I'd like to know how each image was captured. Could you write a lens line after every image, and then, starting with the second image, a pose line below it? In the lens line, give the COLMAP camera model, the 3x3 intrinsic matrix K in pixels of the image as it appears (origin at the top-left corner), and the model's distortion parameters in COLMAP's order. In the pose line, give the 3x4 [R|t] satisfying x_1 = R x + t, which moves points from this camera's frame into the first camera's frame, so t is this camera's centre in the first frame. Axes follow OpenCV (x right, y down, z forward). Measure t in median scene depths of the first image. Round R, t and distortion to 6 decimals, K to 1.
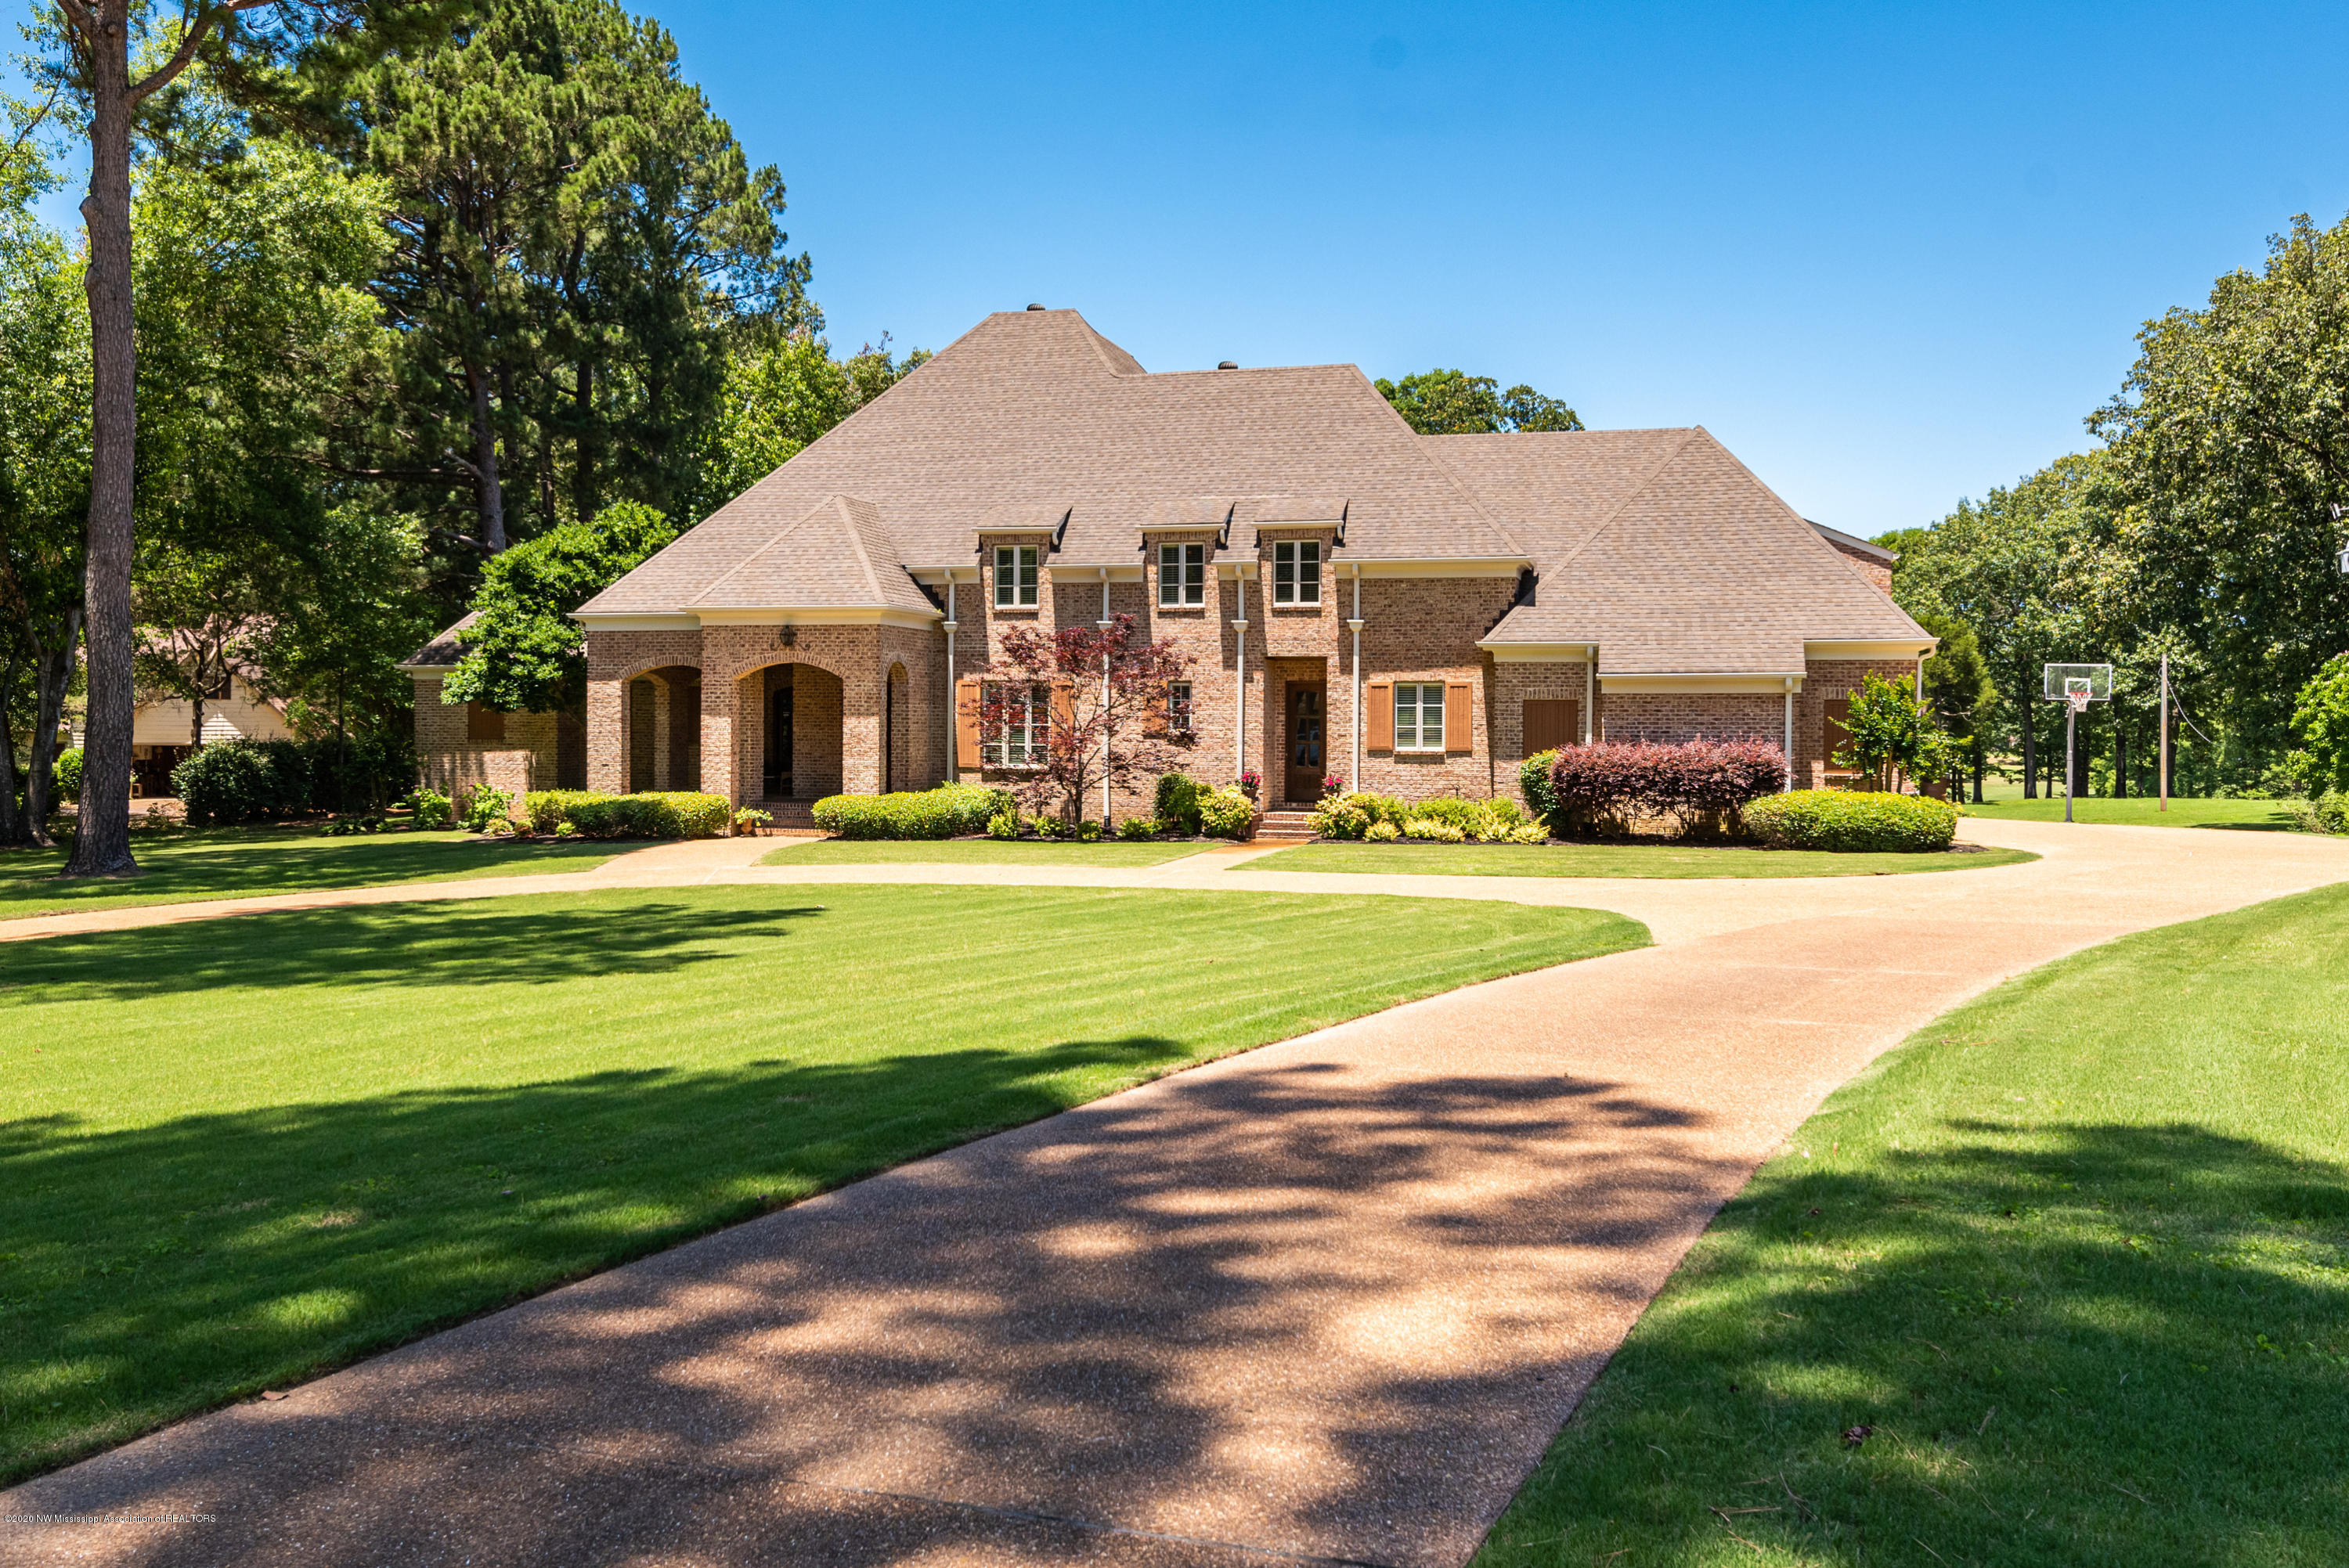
lens RADIAL K [[1575.5, 0, 1171.4], [0, 1575.5, 782.6], [0, 0, 1]] dist [-0.002503, -0.000045]
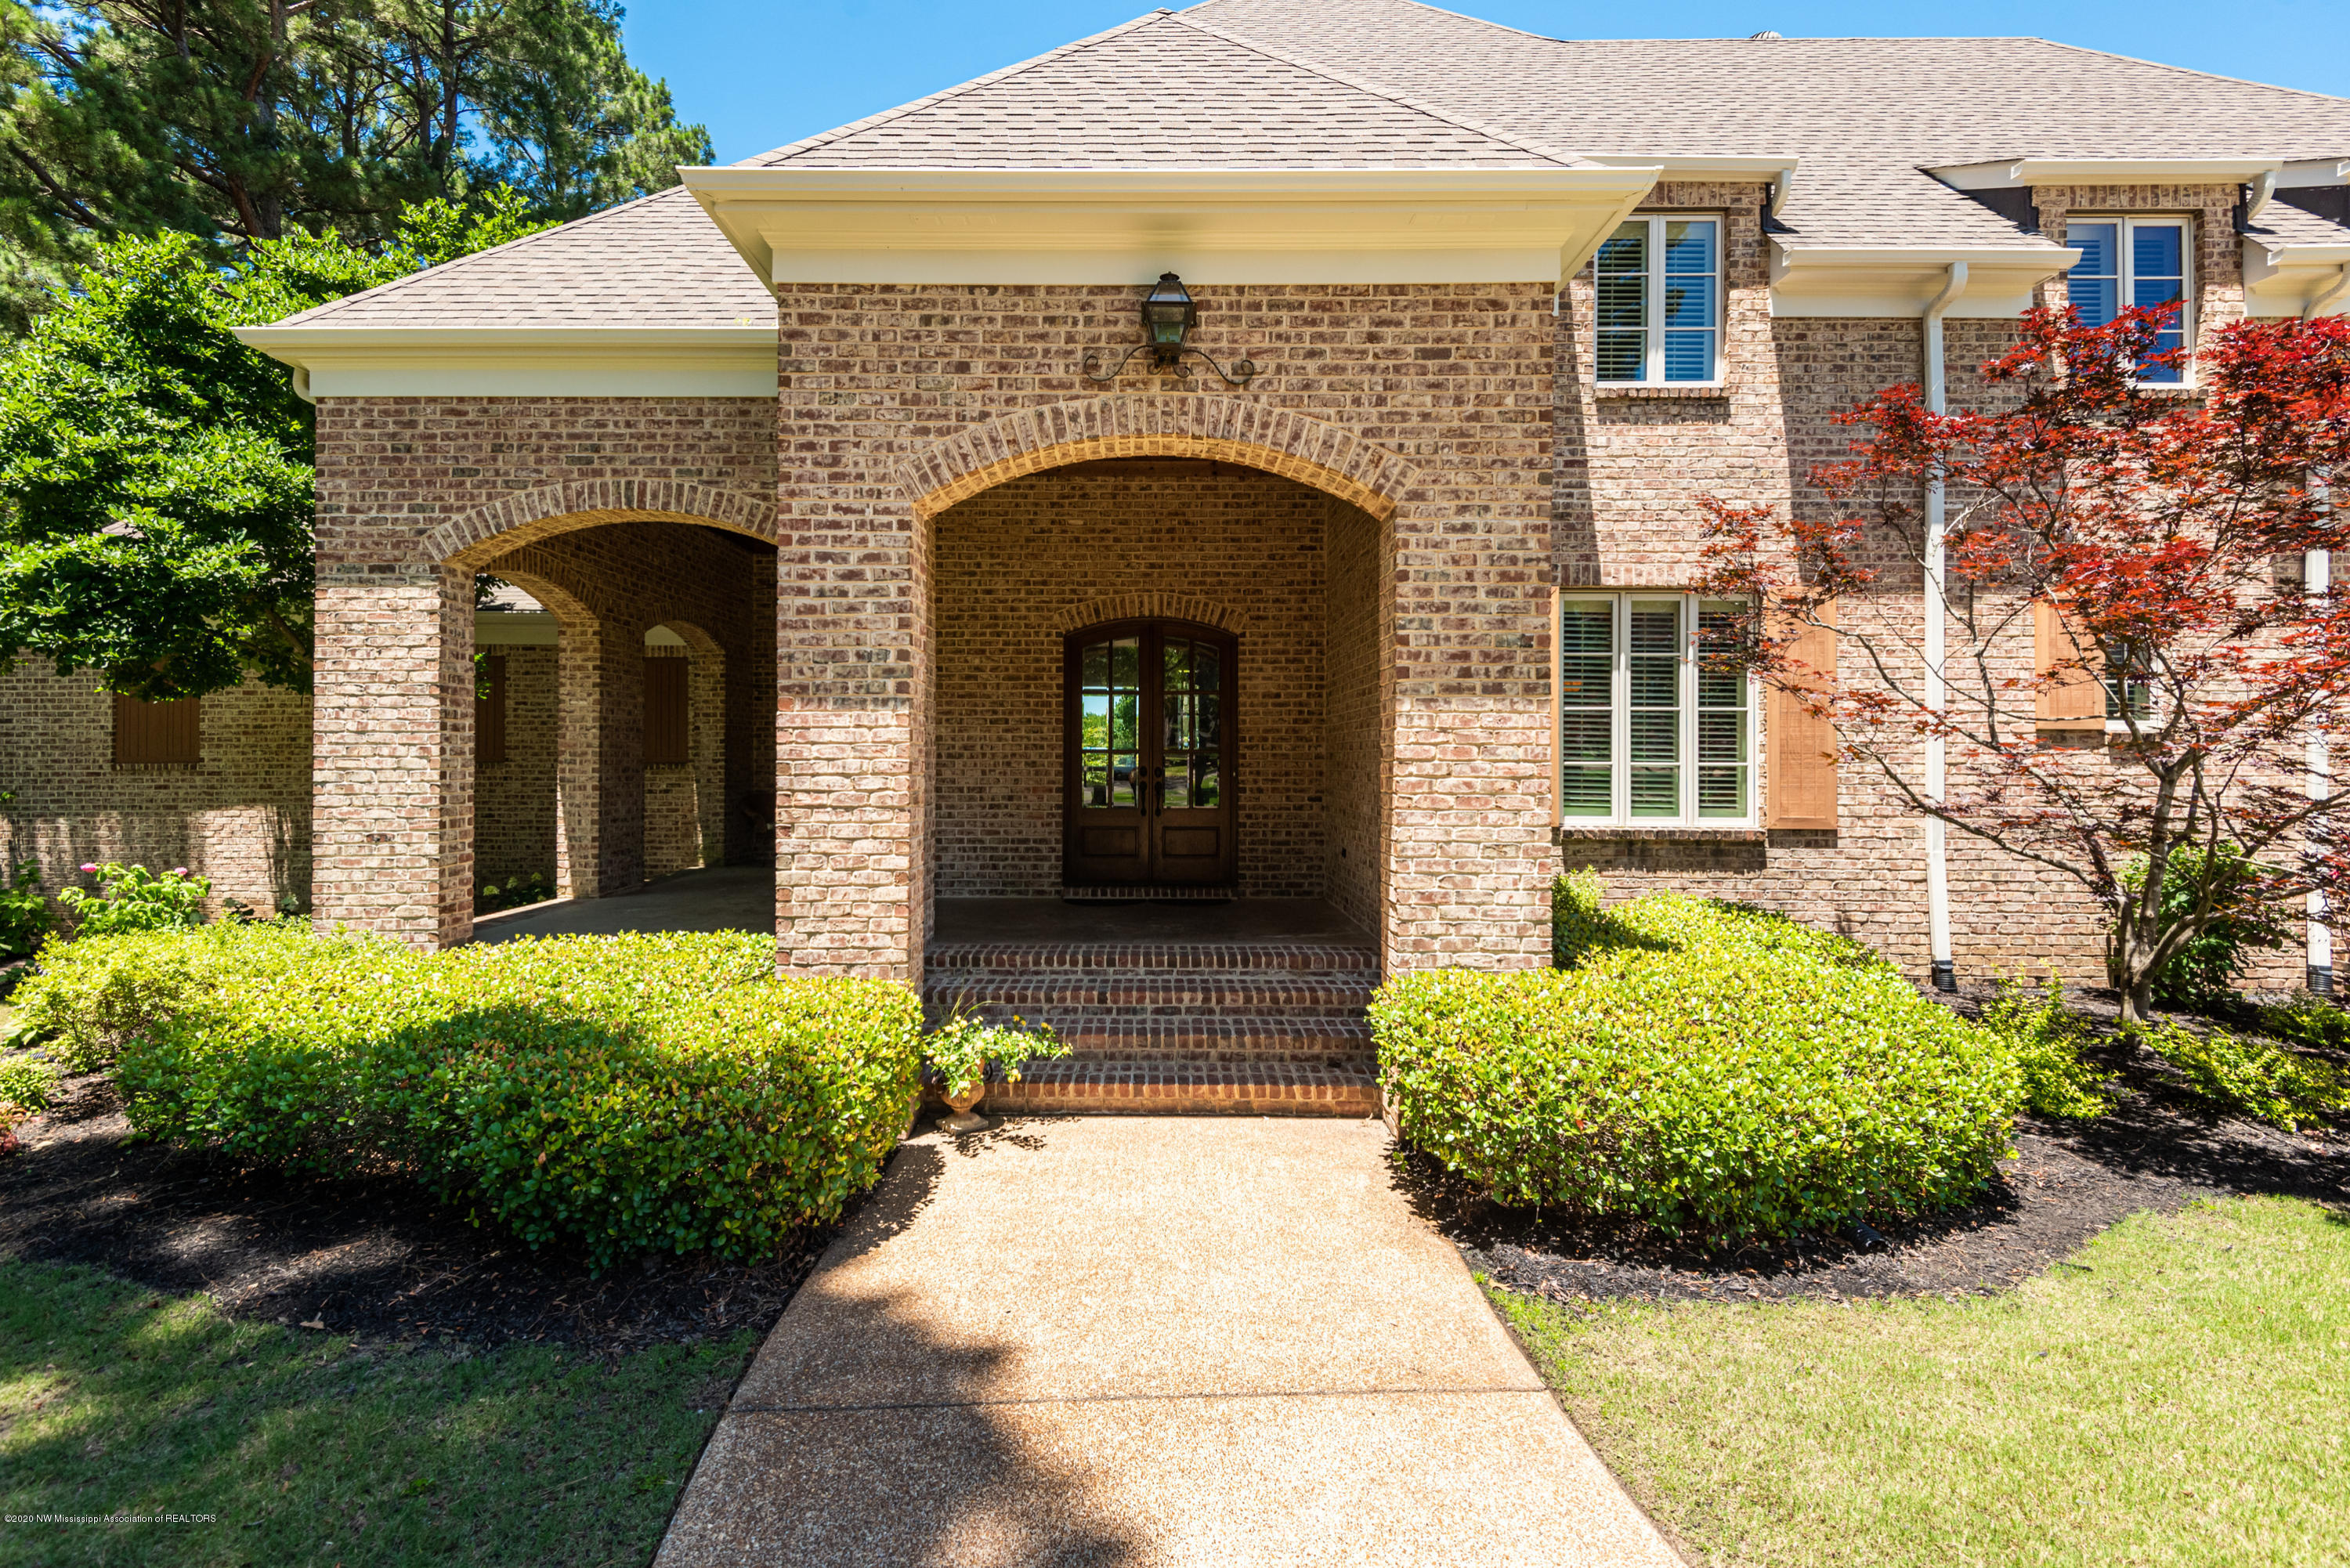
lens RADIAL K [[1072.1, 0, 1183.6], [0, 1072.1, 776.3], [0, 0, 1]] dist [0.021641, -0.007805]
pose [[0.977936, -0.006103, 0.208815, -0.257104], [0.010374, 0.999759, -0.019362, -0.018040], [-0.208647, 0.021101, 0.977763, 0.779211]]
